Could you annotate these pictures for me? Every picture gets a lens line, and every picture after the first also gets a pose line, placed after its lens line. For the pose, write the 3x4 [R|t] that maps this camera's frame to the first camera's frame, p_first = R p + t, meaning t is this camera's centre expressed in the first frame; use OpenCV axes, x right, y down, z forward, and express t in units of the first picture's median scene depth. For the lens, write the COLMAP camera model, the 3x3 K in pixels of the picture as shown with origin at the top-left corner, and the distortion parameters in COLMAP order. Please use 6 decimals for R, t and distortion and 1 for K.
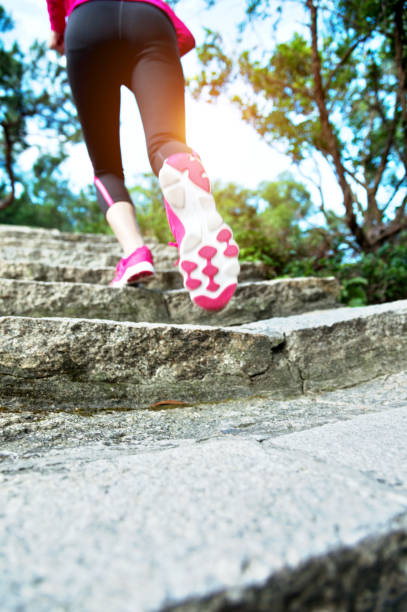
lens RADIAL K [[429.9, 0, 196.6], [0, 429.9, 316.7], [0, 0, 1]] dist [-0.009908, -0.009891]
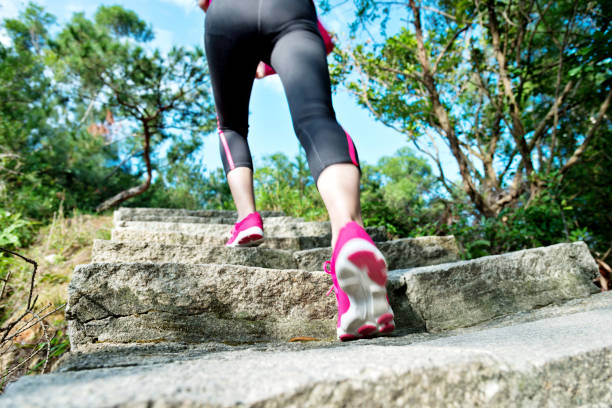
lens RADIAL K [[429.9, 0, 302.8], [0, 429.9, 207.7], [0, 0, 1]] dist [-0.009908, -0.009891]
pose [[0.998088, -0.042896, -0.044506, -0.000635], [0.033153, 0.979179, -0.200272, 0.055443], [0.052170, 0.198413, 0.978729, -0.096990]]
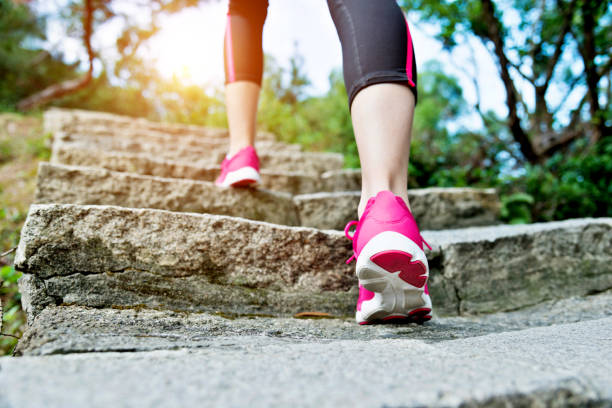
lens RADIAL K [[555.5, 0, 305.1], [0, 555.5, 221.1], [0, 0, 1]] dist [-0.025725, 0.014108]
pose [[0.998969, 0.044702, -0.007944, -0.048685], [-0.044937, 0.998467, -0.032328, 0.026898], [0.006487, 0.032652, 0.999446, -0.103684]]
